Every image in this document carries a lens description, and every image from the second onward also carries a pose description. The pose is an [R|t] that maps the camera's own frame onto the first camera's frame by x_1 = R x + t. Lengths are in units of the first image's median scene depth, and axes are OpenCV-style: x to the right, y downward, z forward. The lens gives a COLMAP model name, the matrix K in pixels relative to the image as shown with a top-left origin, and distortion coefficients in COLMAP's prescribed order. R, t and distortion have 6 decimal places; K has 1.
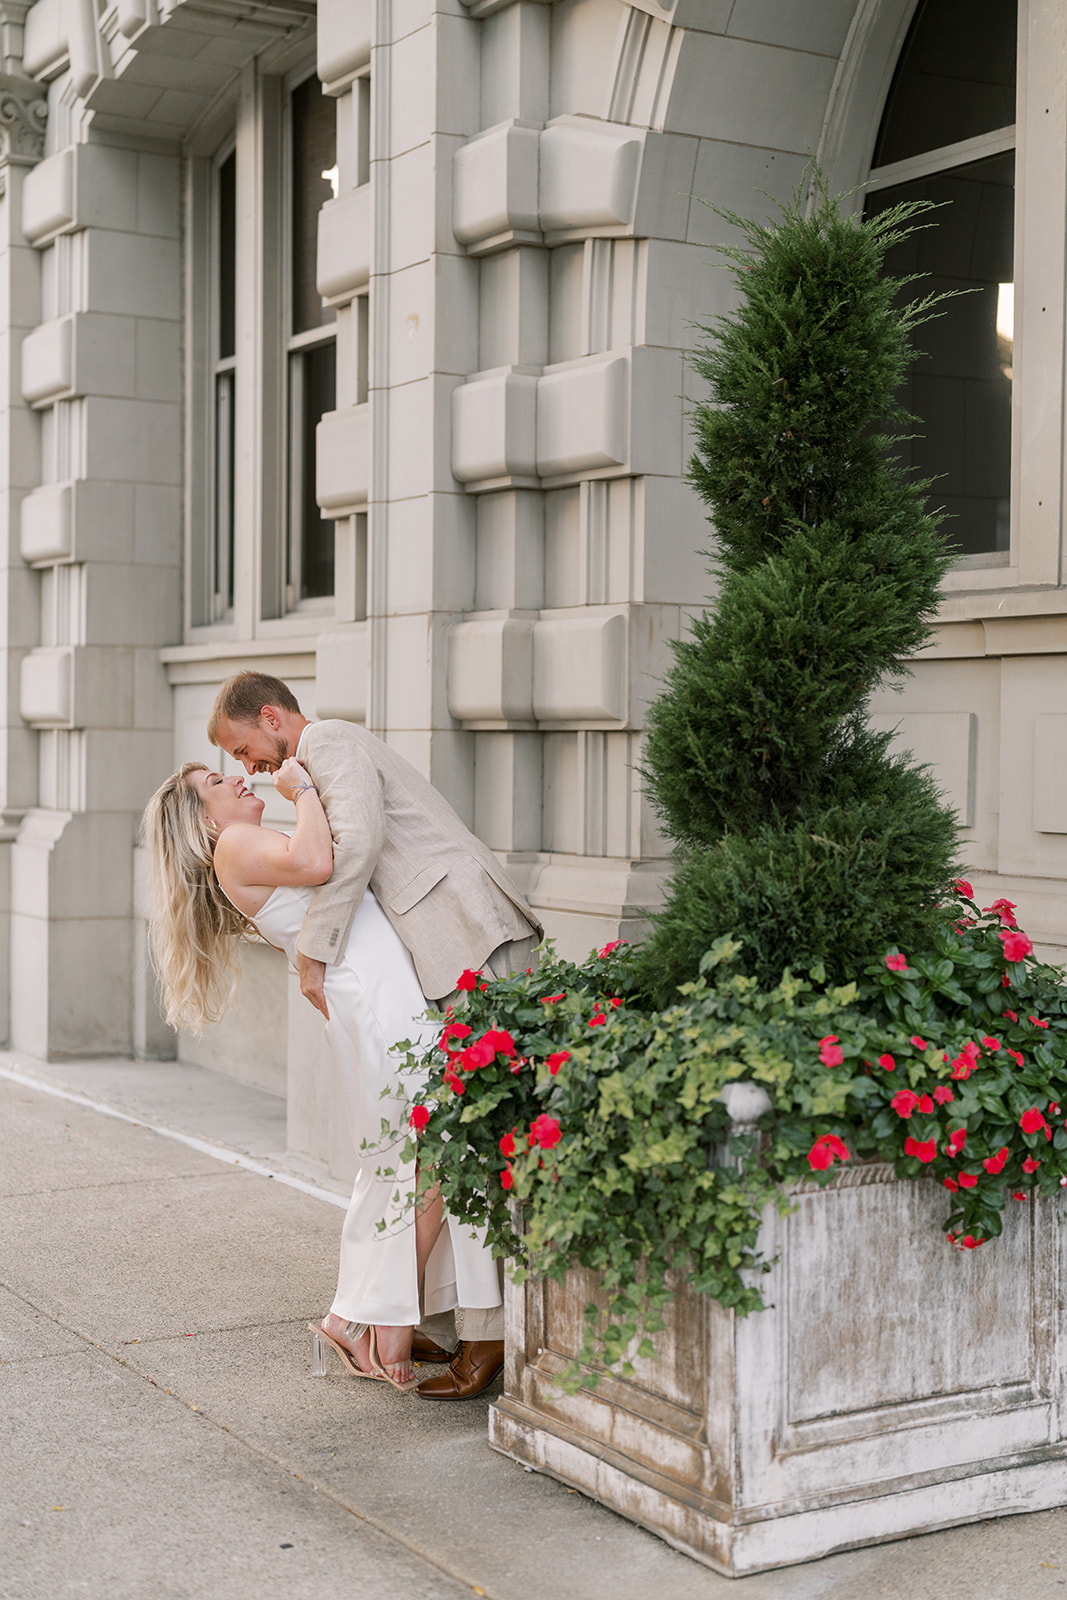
lens RADIAL K [[2336.8, 0, 533.5], [0, 2336.8, 800.0], [0, 0, 1]] dist [-0.015347, 0.062574]
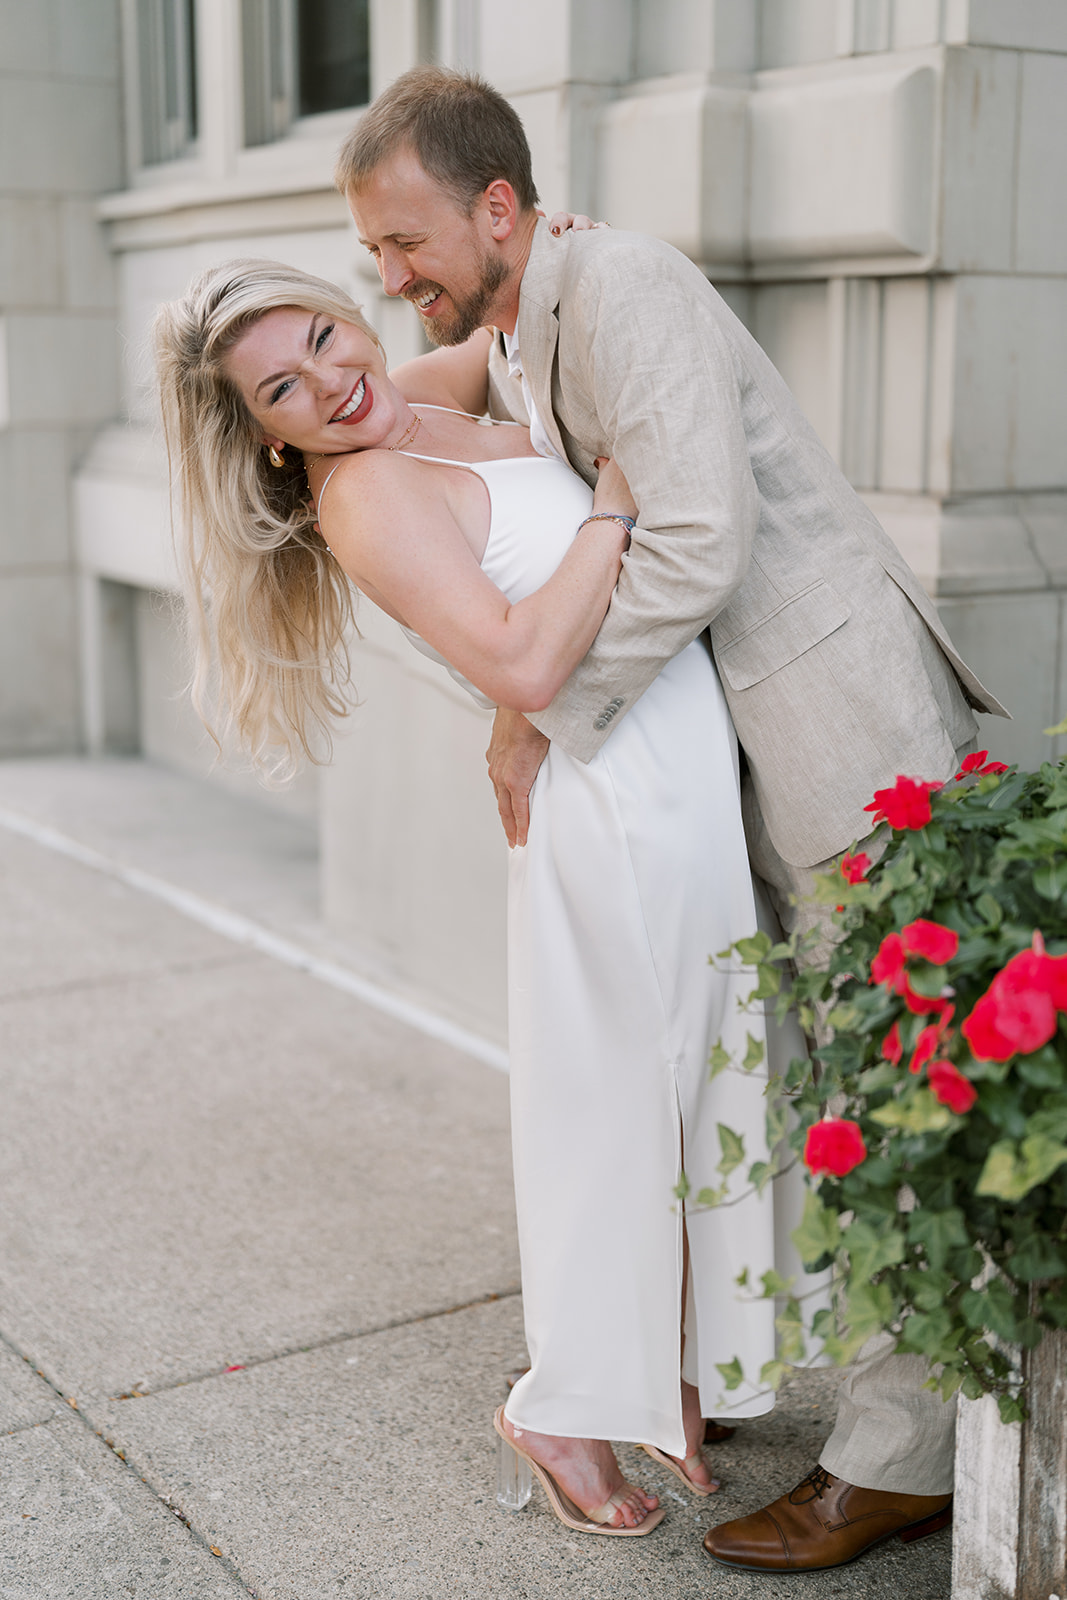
lens RADIAL K [[2336.8, 0, 533.5], [0, 2336.8, 800.0], [0, 0, 1]] dist [-0.015347, 0.062574]
pose [[0.999511, -0.013687, 0.028121, -0.080428], [0.008853, 0.986195, 0.165353, 0.002950], [-0.029996, -0.165023, 0.985833, 0.420345]]
